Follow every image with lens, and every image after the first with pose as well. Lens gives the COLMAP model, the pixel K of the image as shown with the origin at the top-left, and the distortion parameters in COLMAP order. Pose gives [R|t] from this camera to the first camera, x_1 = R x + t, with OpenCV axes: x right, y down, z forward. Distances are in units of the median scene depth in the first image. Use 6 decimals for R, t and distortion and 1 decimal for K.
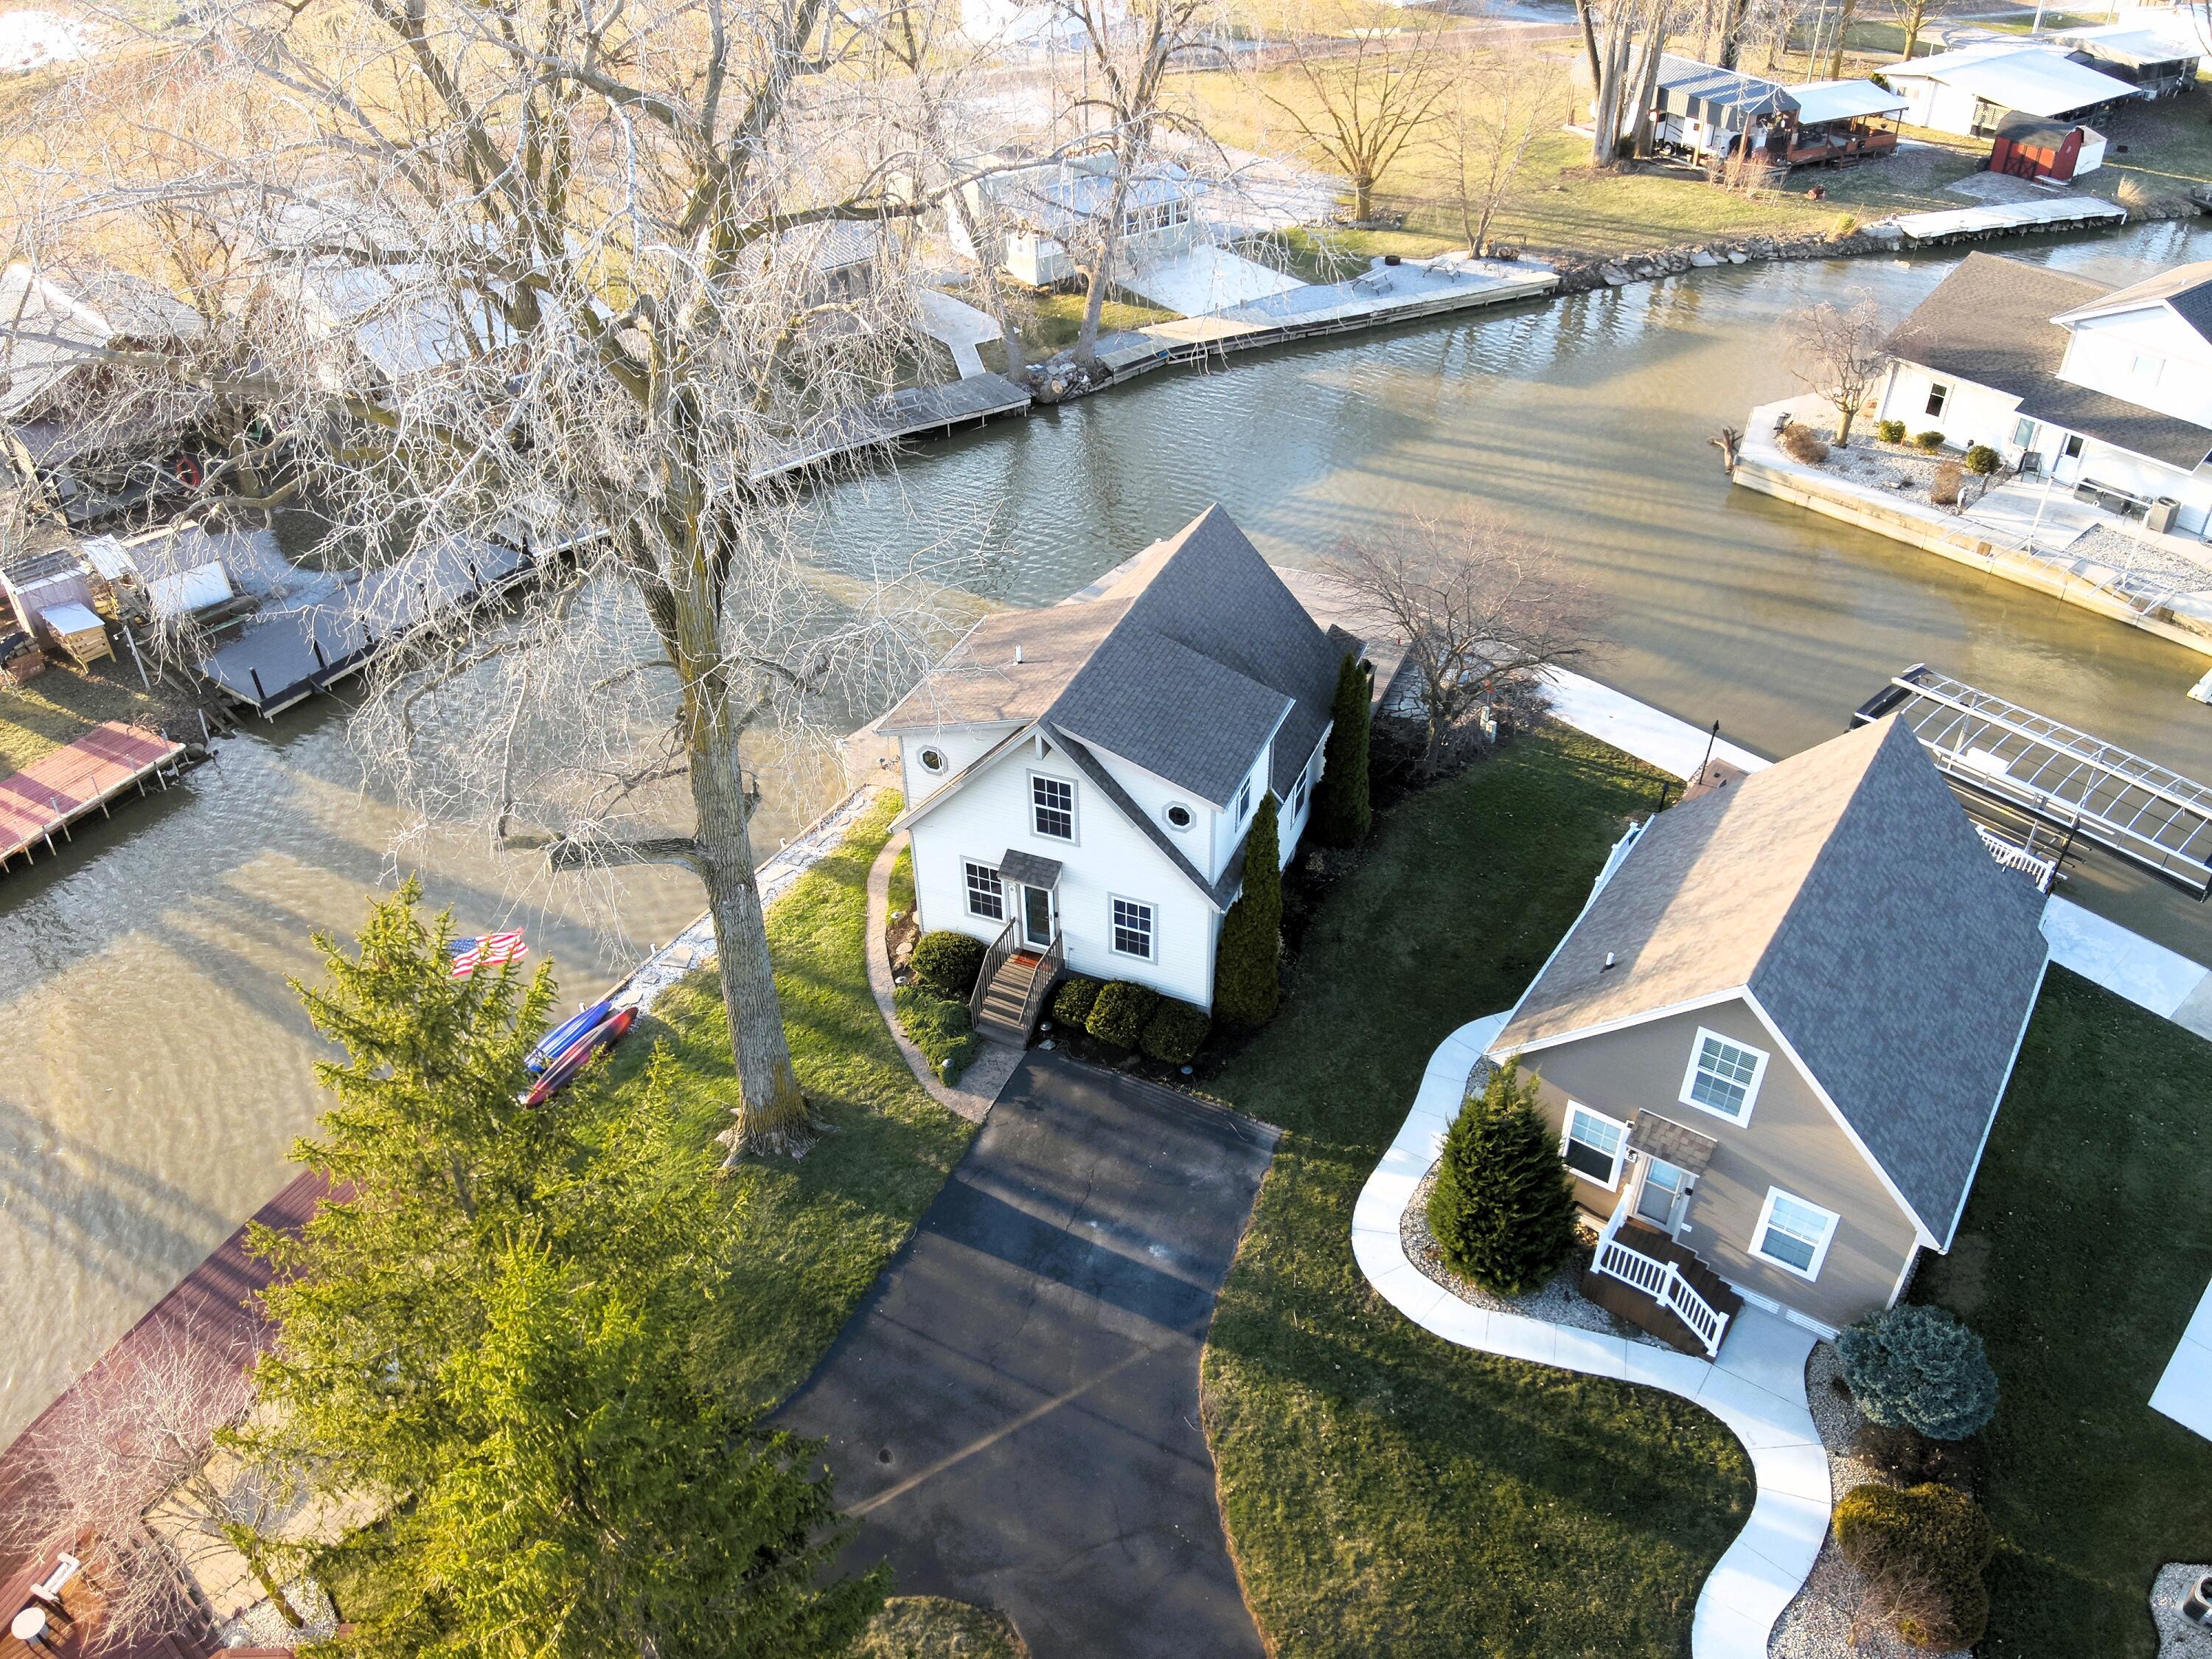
lens RADIAL K [[1610.0, 0, 1116.6], [0, 1610.0, 823.4], [0, 0, 1]] dist [0.096136, -0.190619]
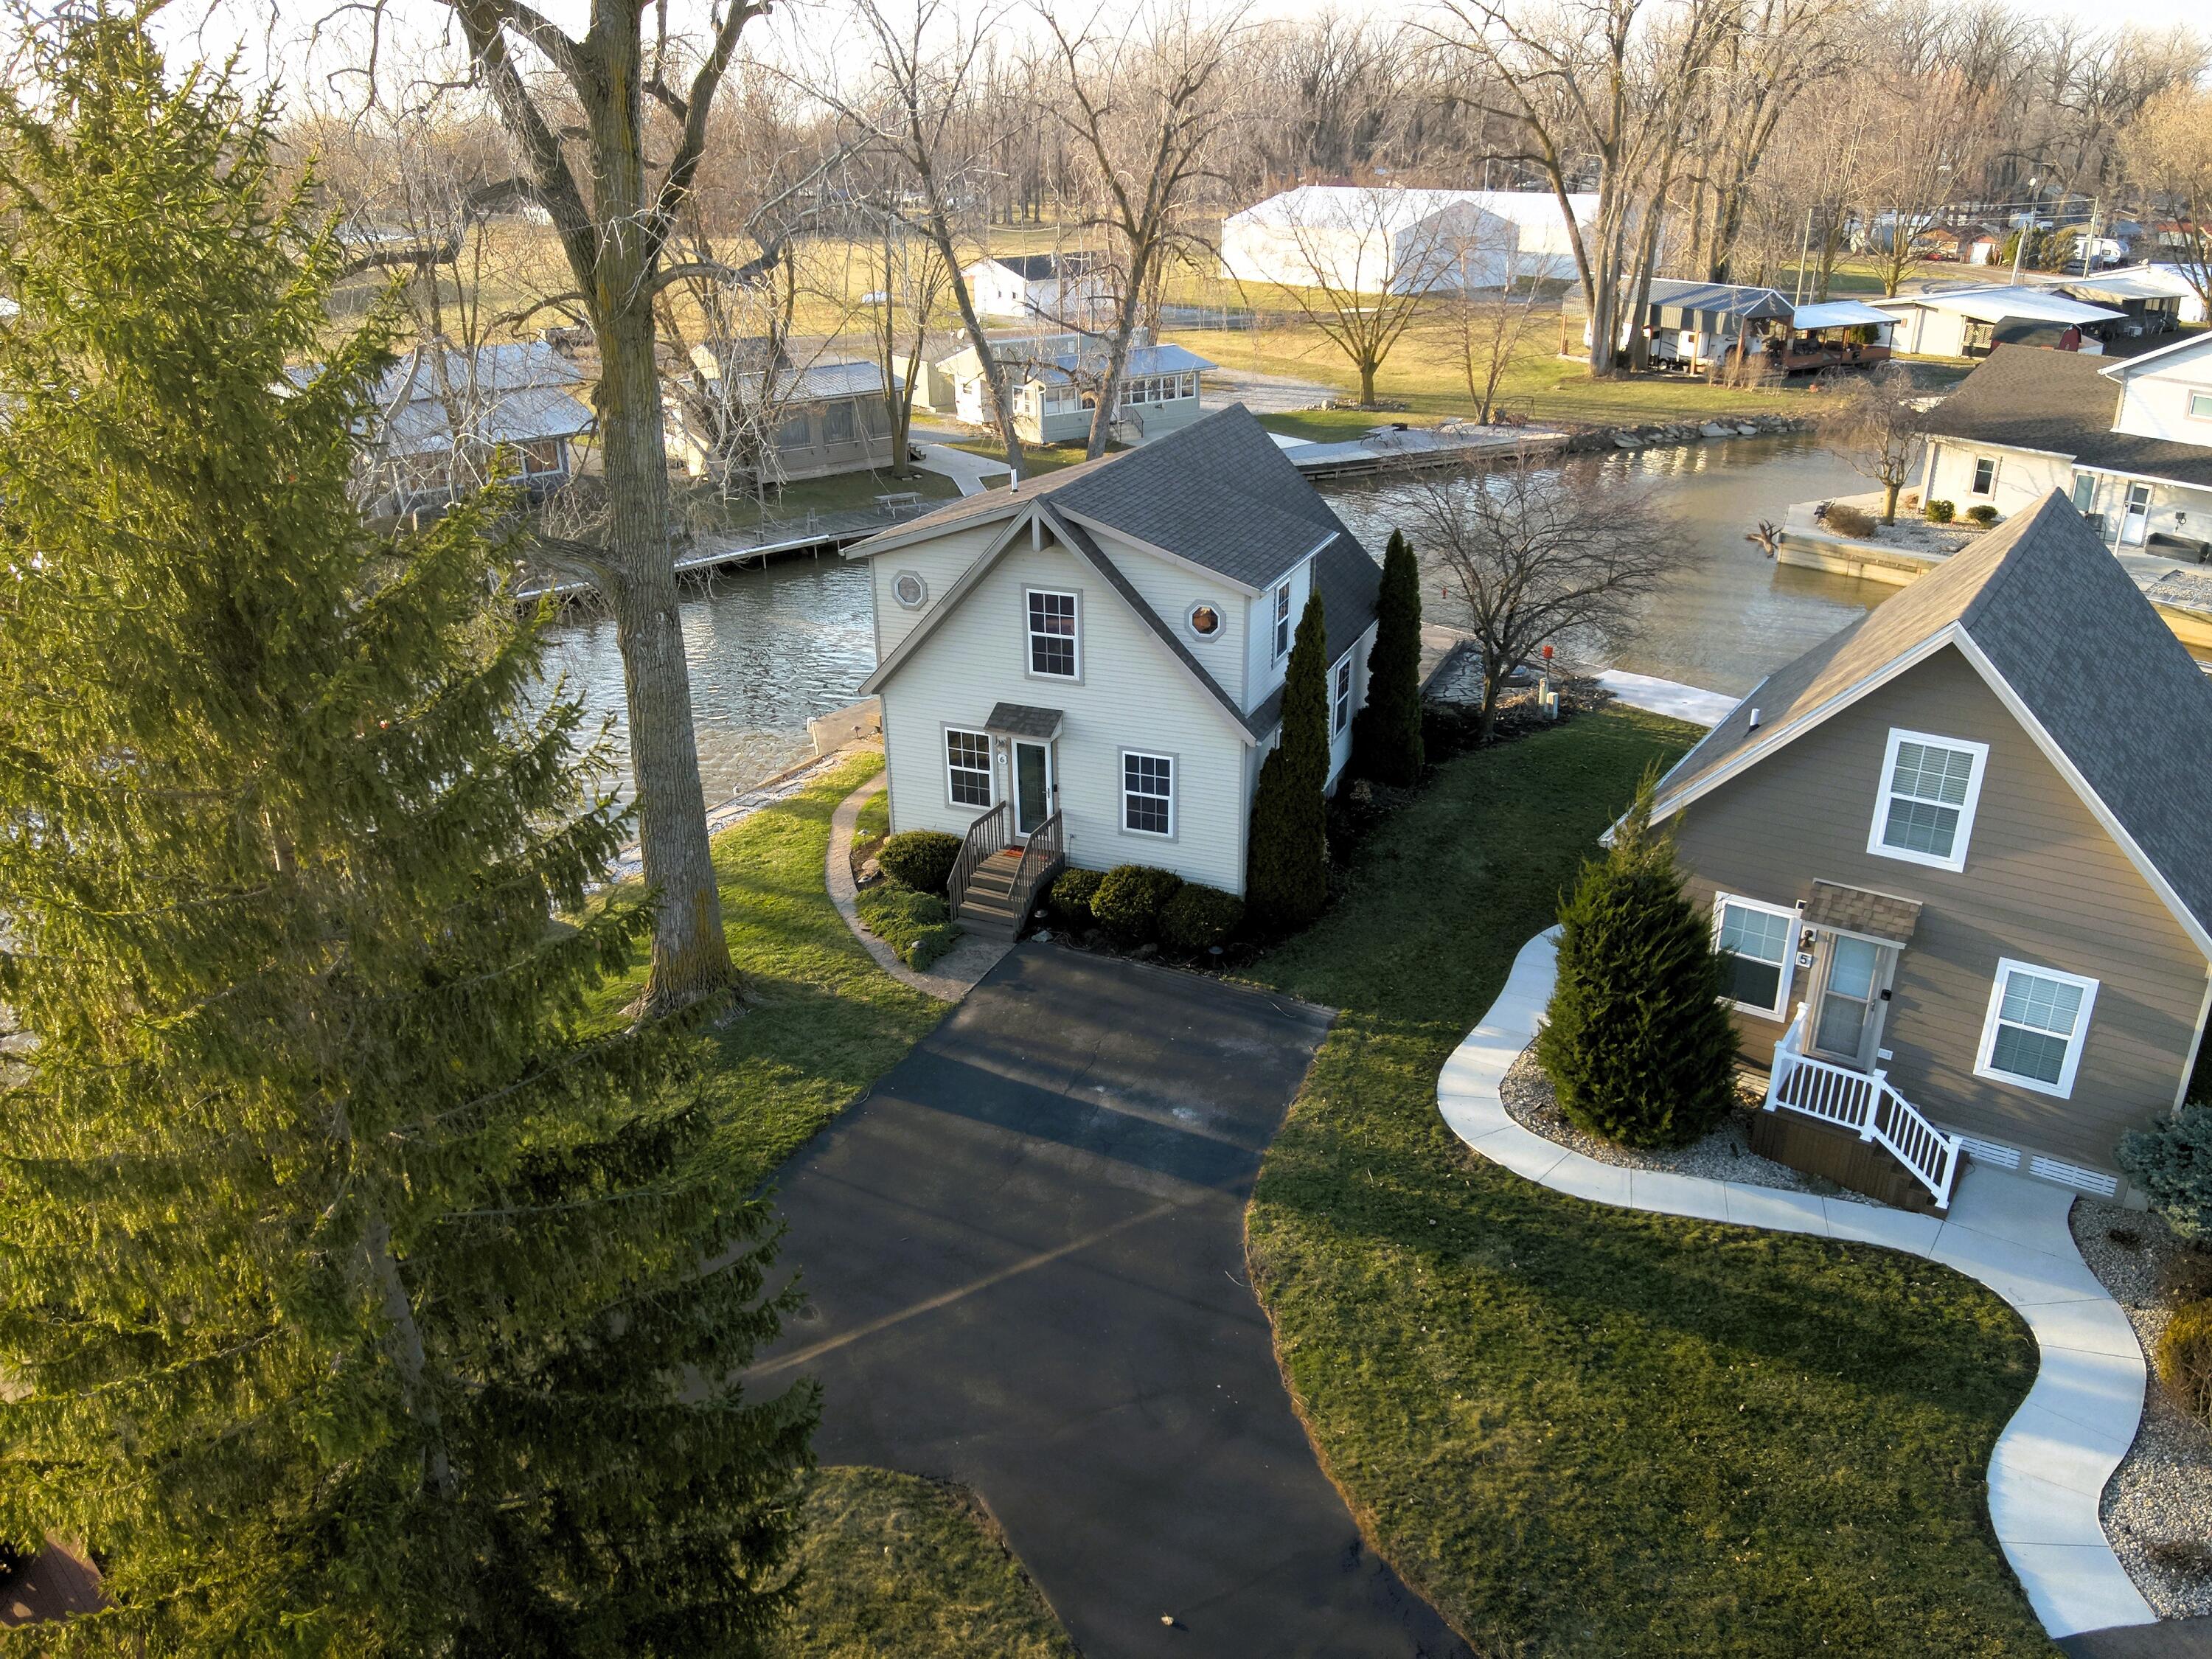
lens RADIAL K [[1610.0, 0, 1116.6], [0, 1610.0, 823.4], [0, 0, 1]] dist [0.096136, -0.190619]
pose [[0.999997, 0.001989, -0.001076, -0.005414], [-0.002183, 0.973516, -0.228610, 0.285626], [0.000593, 0.228612, 0.973517, 0.215394]]
